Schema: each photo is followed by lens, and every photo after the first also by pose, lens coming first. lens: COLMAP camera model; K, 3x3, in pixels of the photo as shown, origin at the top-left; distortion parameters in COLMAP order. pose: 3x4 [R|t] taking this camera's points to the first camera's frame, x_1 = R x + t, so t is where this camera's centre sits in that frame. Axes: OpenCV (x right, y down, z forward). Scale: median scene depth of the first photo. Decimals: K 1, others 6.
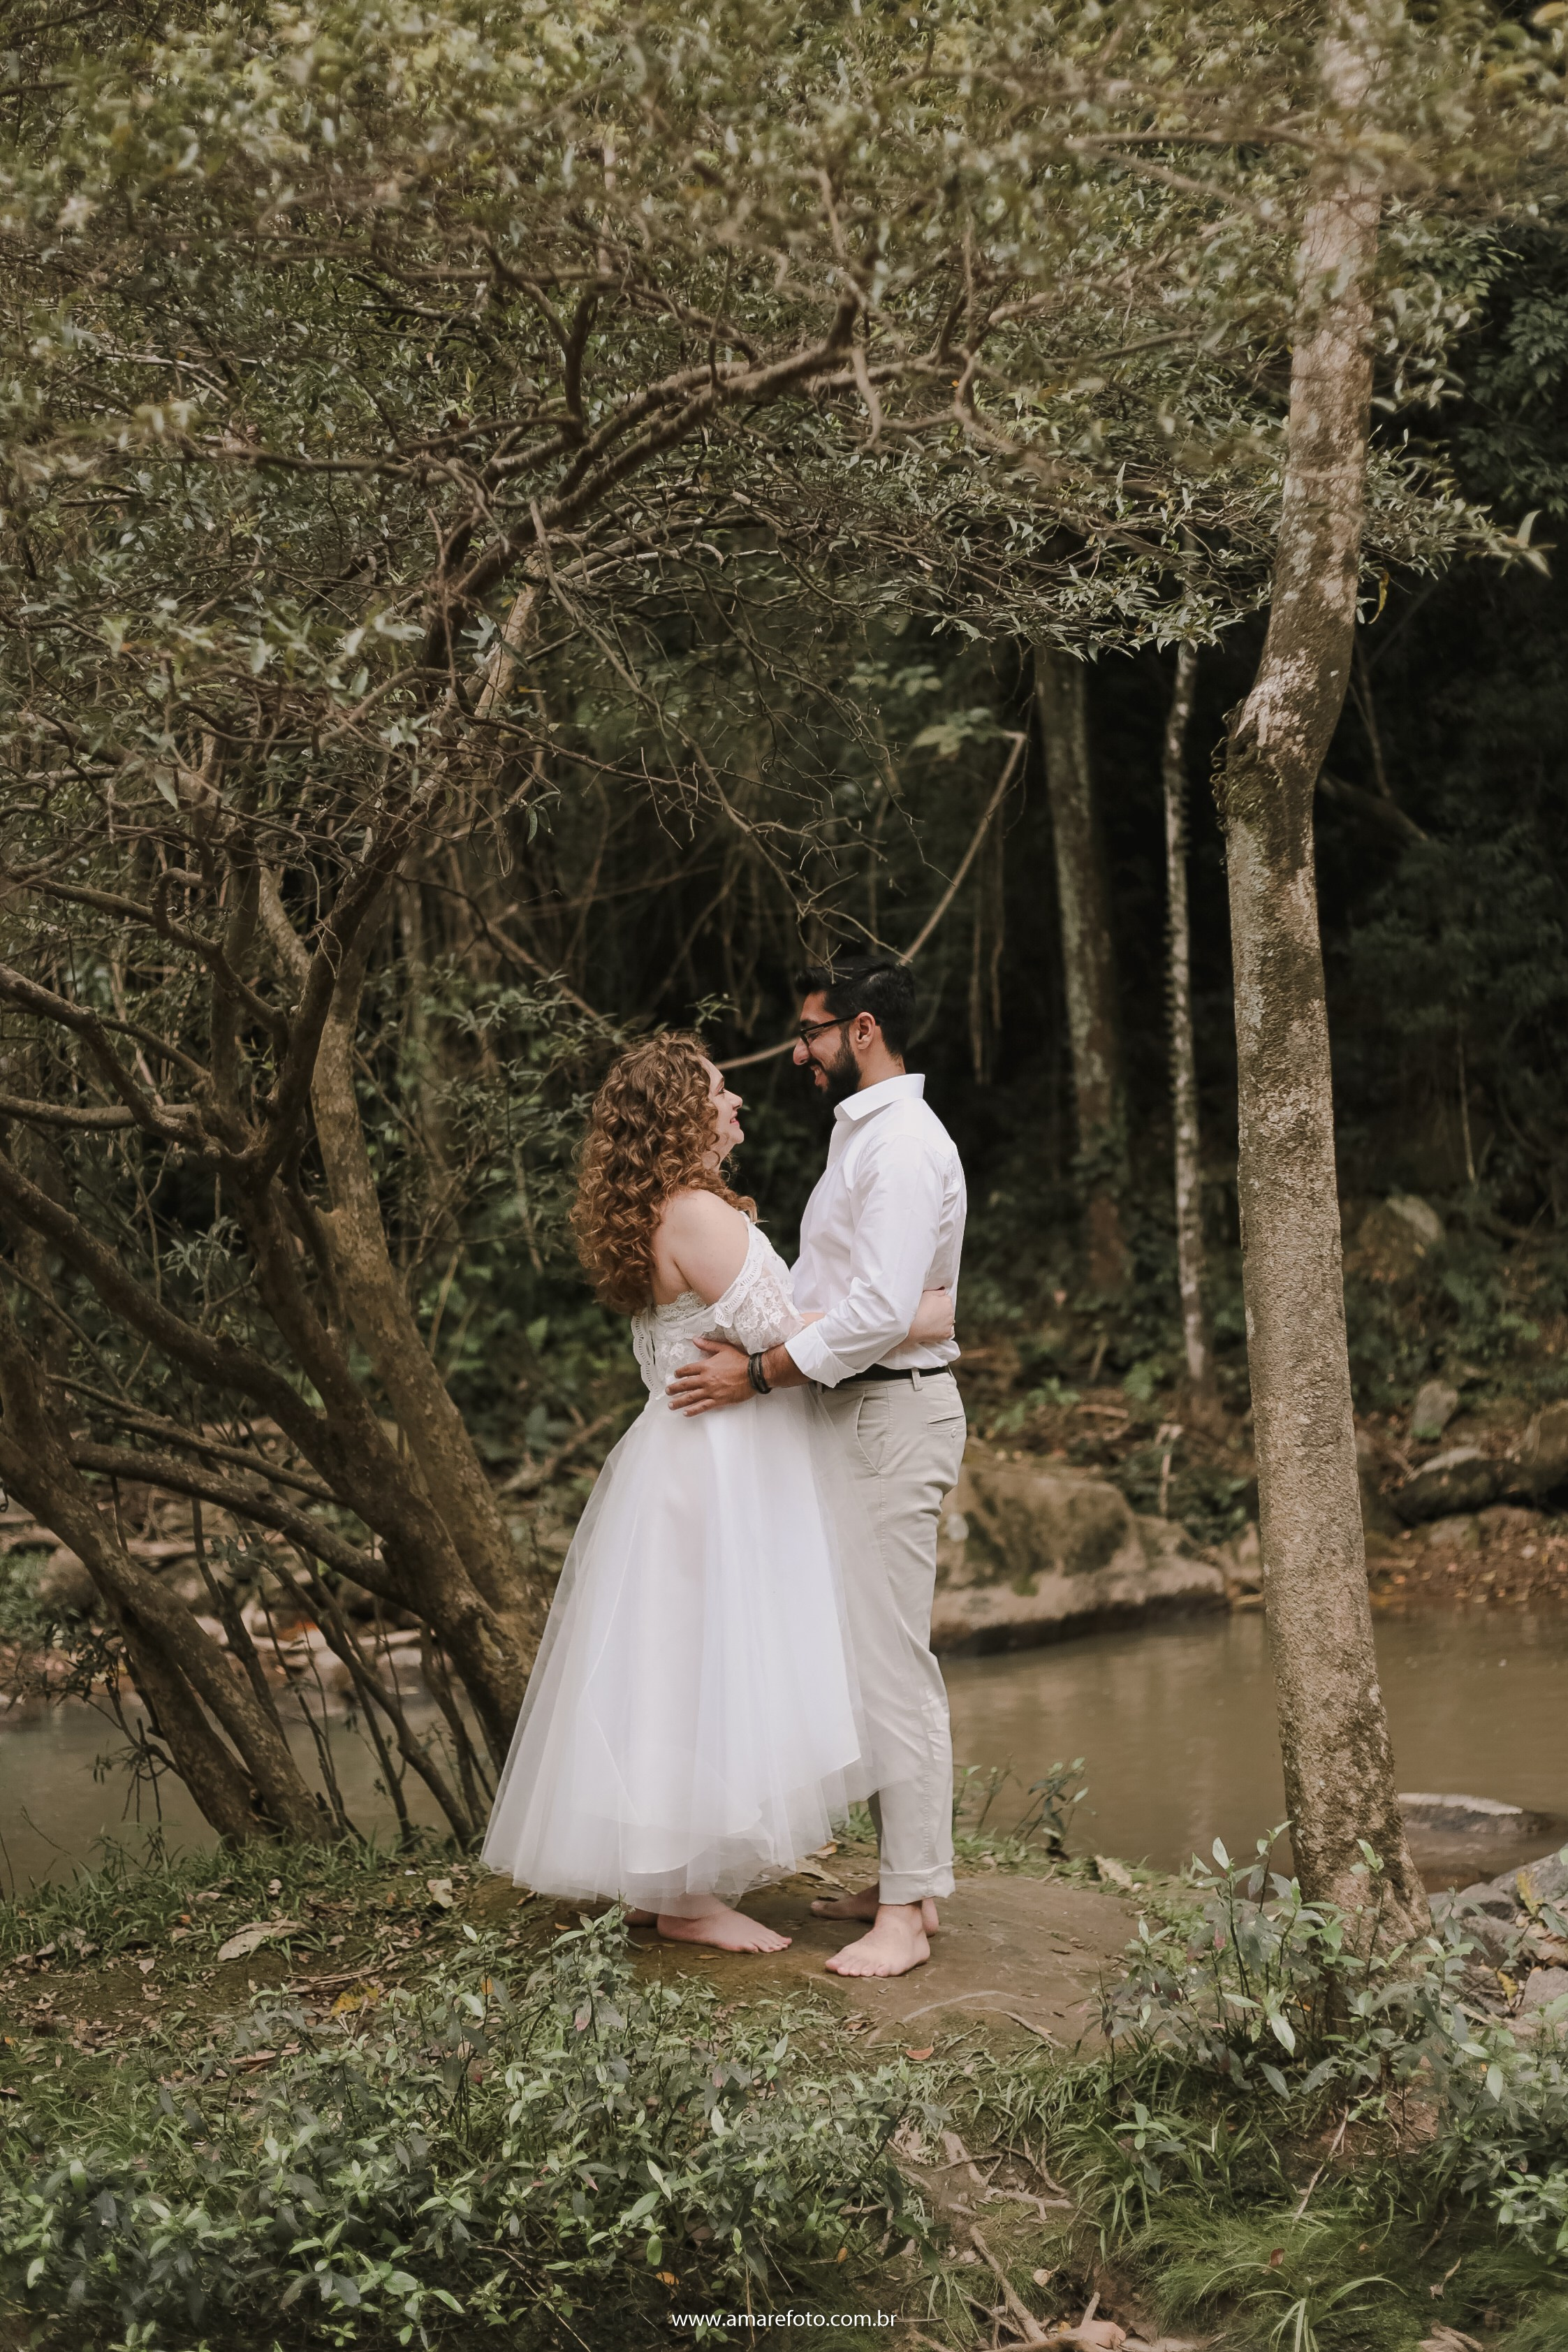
lens RADIAL K [[3454.8, 0, 784.0], [0, 3454.8, 1176.0], [0, 0, 1]] dist [-0.108572, 0.000993]
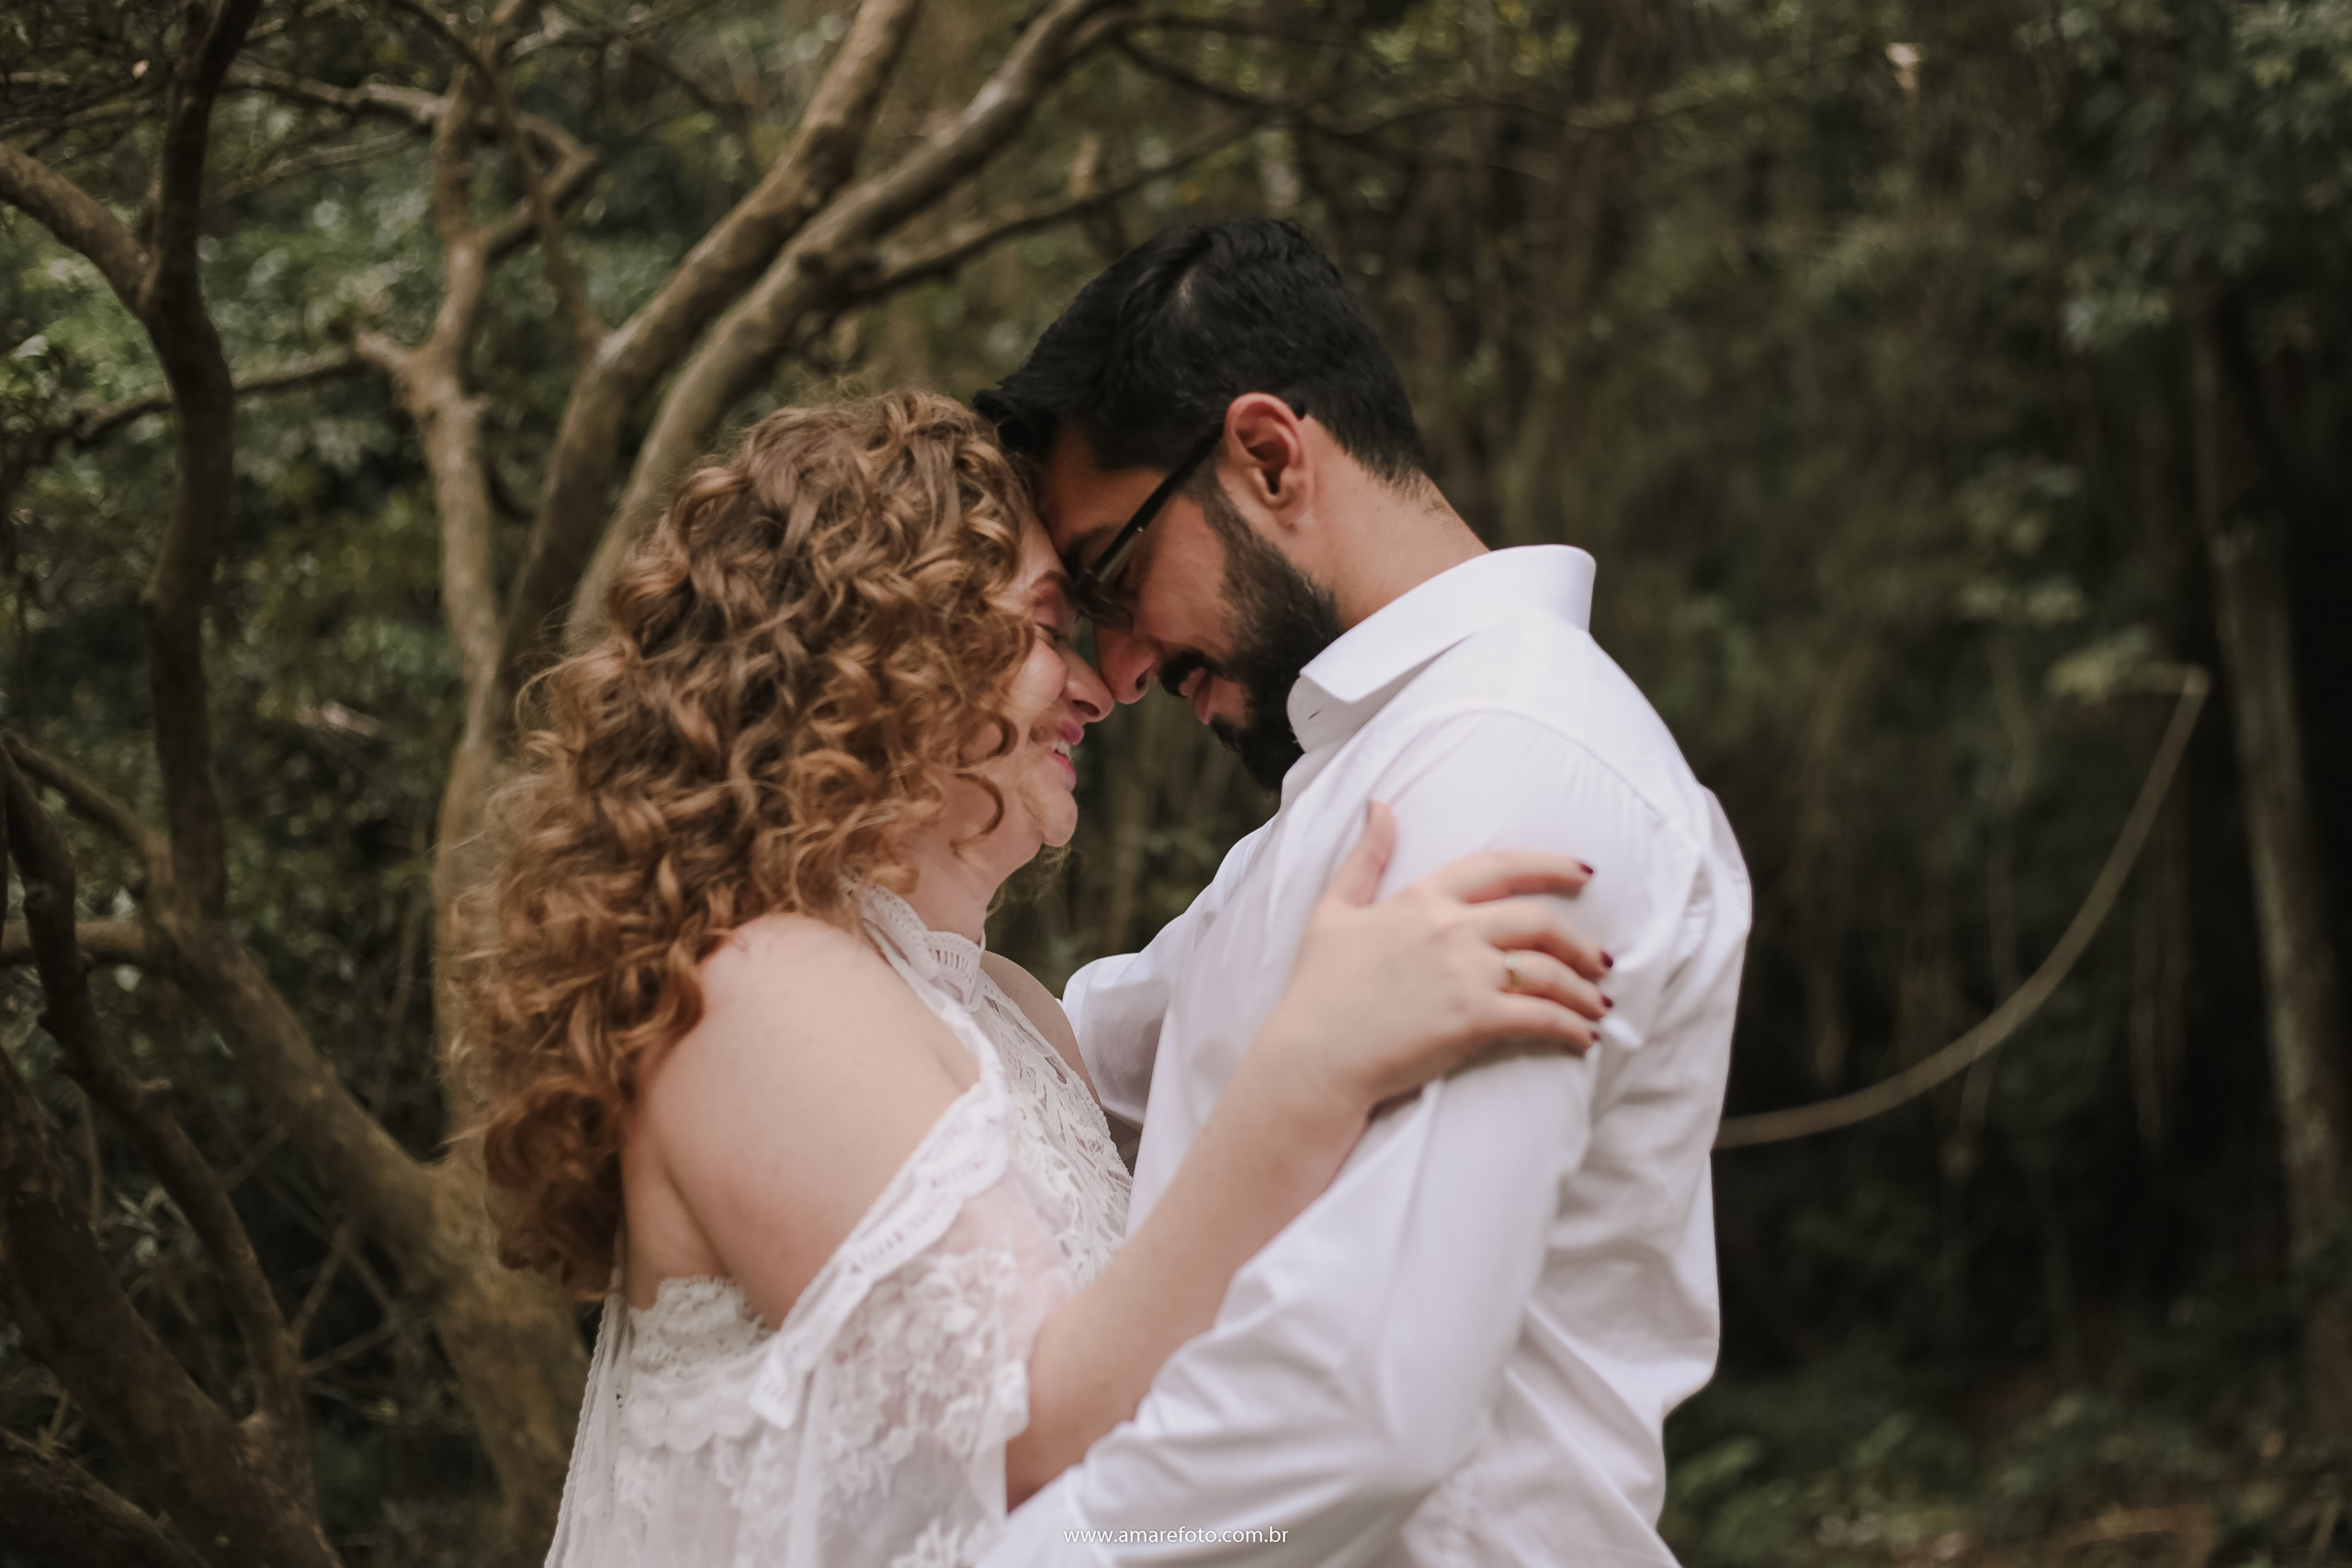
lens RADIAL K [[3389.3, 0, 1176.0], [0, 3389.3, 784.0], [0, 0, 1]] dist [-0.104553, 0.011032]
pose [[0.969941, -0.013850, -0.242944, 0.100813], [-0.024481, 0.987759, -0.154054, 0.038197], [0.242104, 0.155371, 0.957729, 0.846438]]
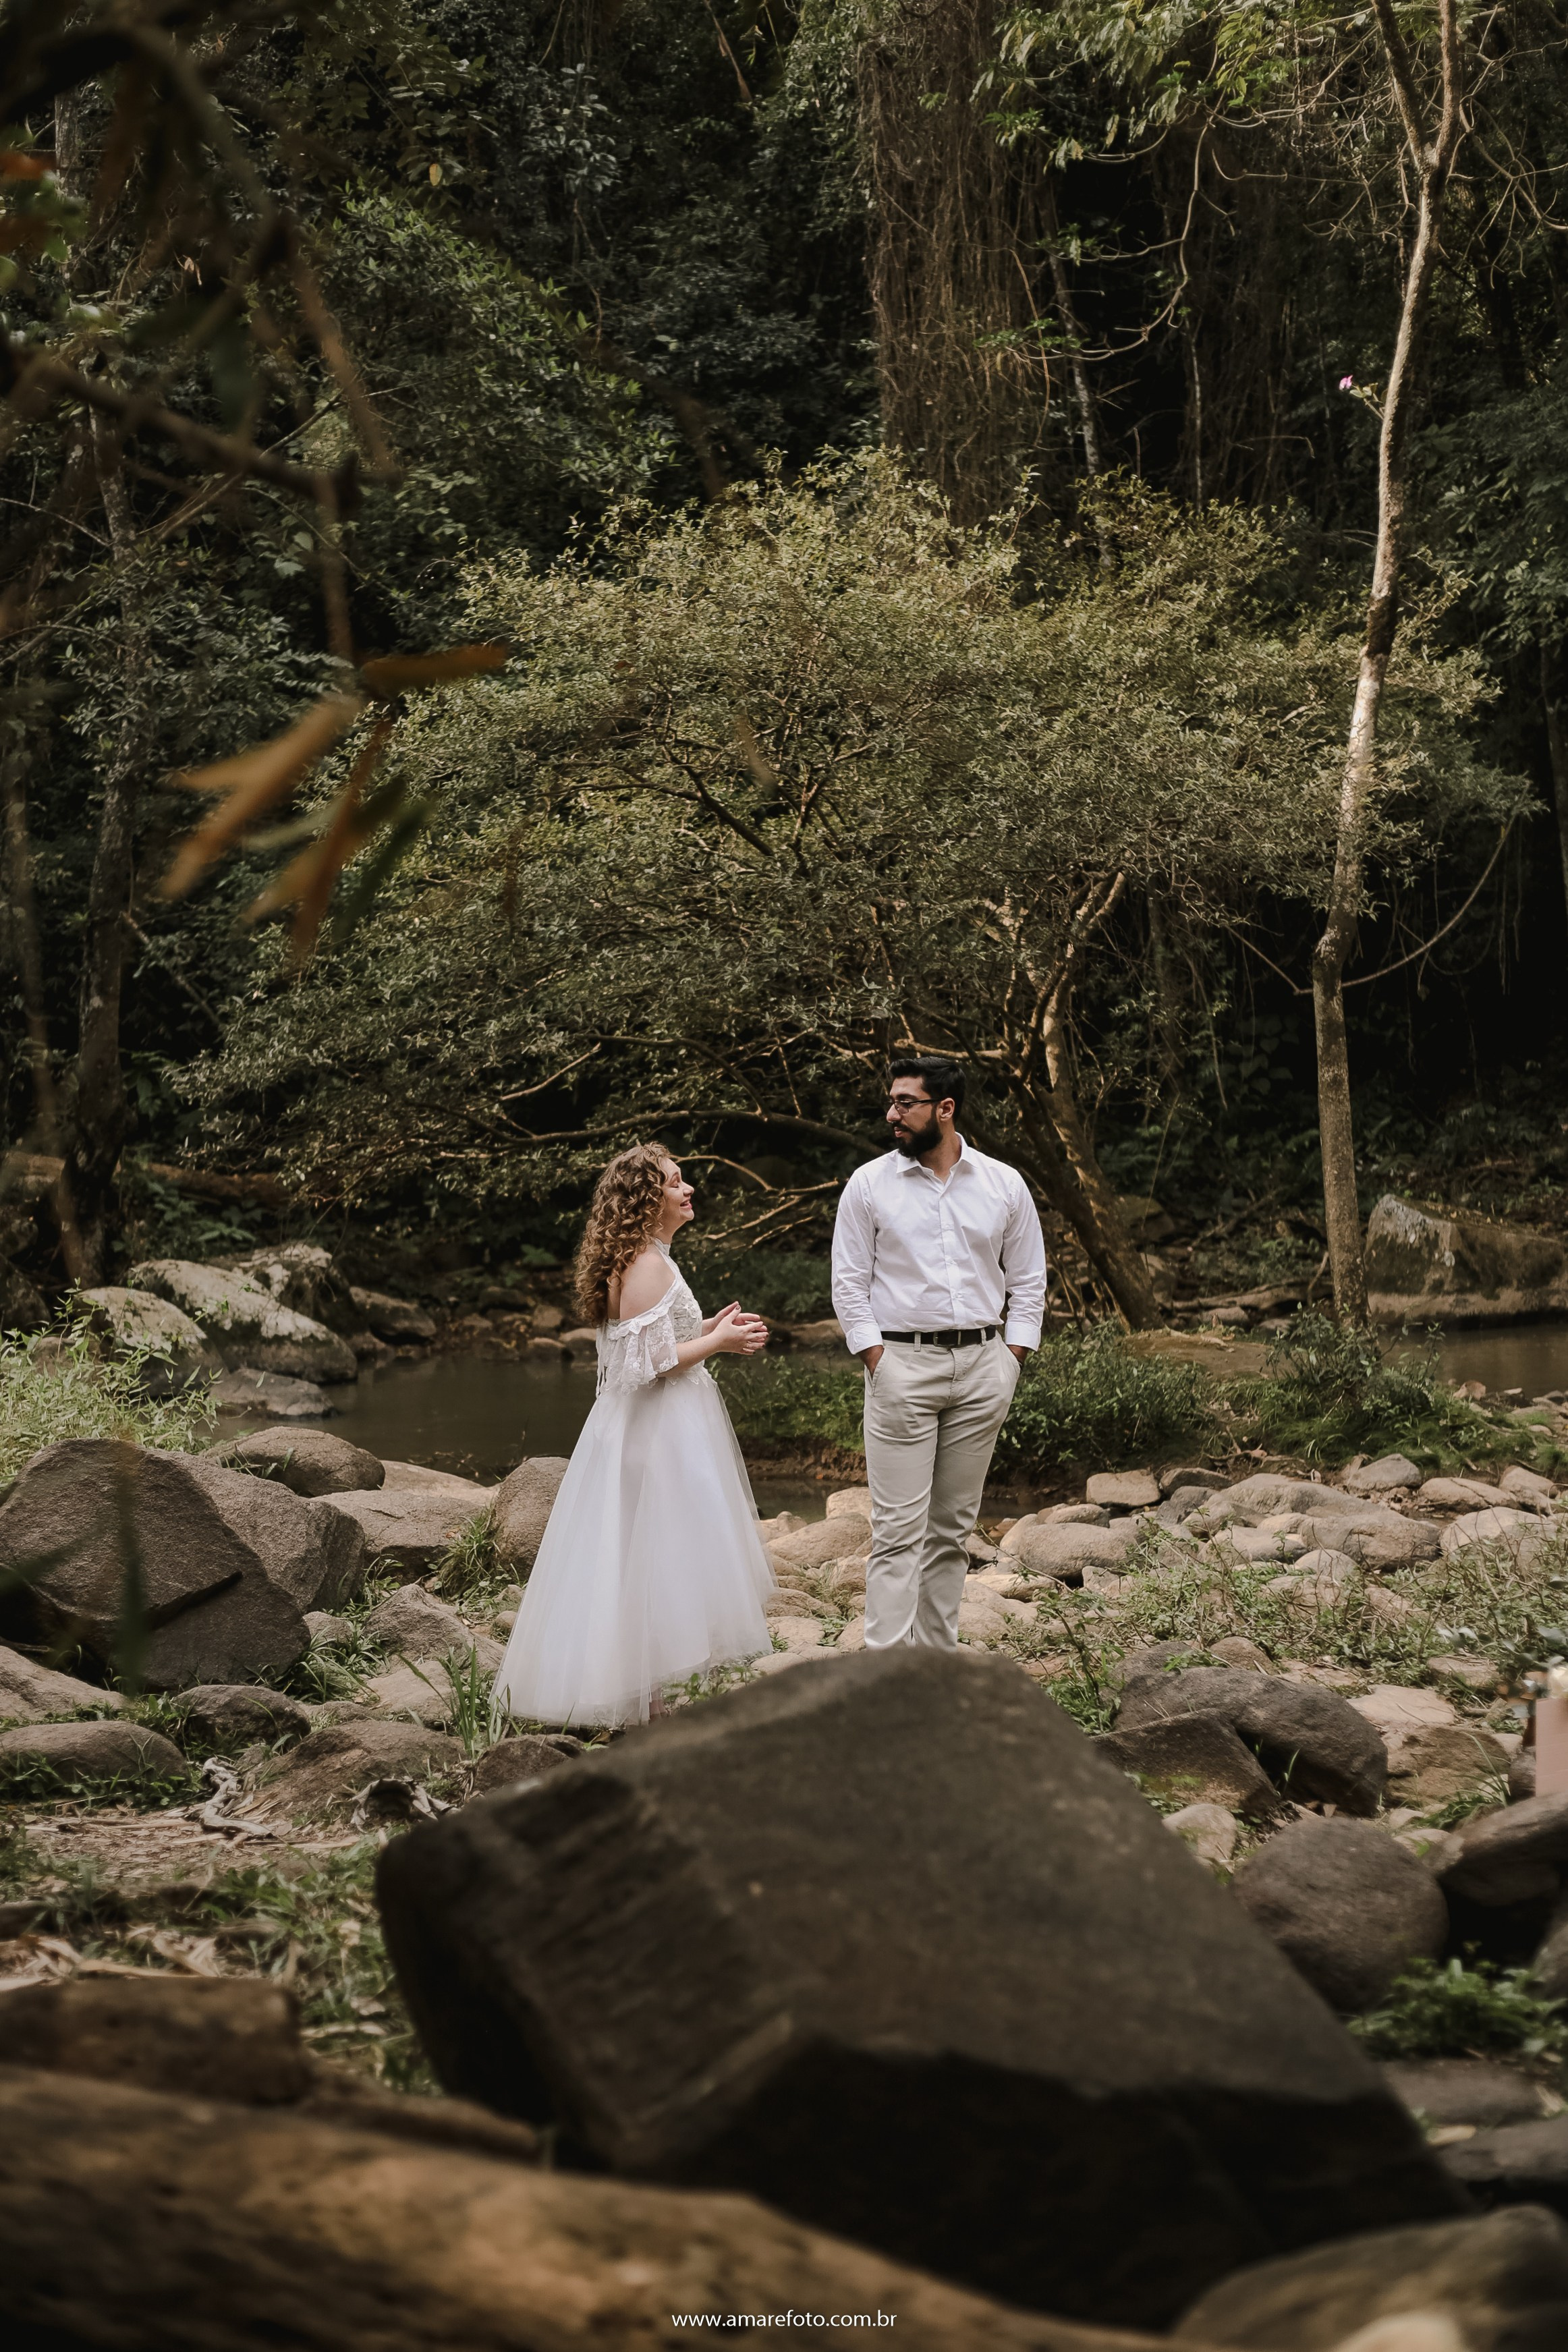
lens RADIAL K [[3389.6, 0, 784.0], [0, 3389.6, 1176.0], [0, 0, 1]] dist [-0.104553, 0.011032]
pose [[0.967665, 0.014948, -0.251794, 0.440927], [-0.001463, 0.998558, 0.053658, -0.089518], [0.252233, -0.051555, 0.966292, -2.106239]]
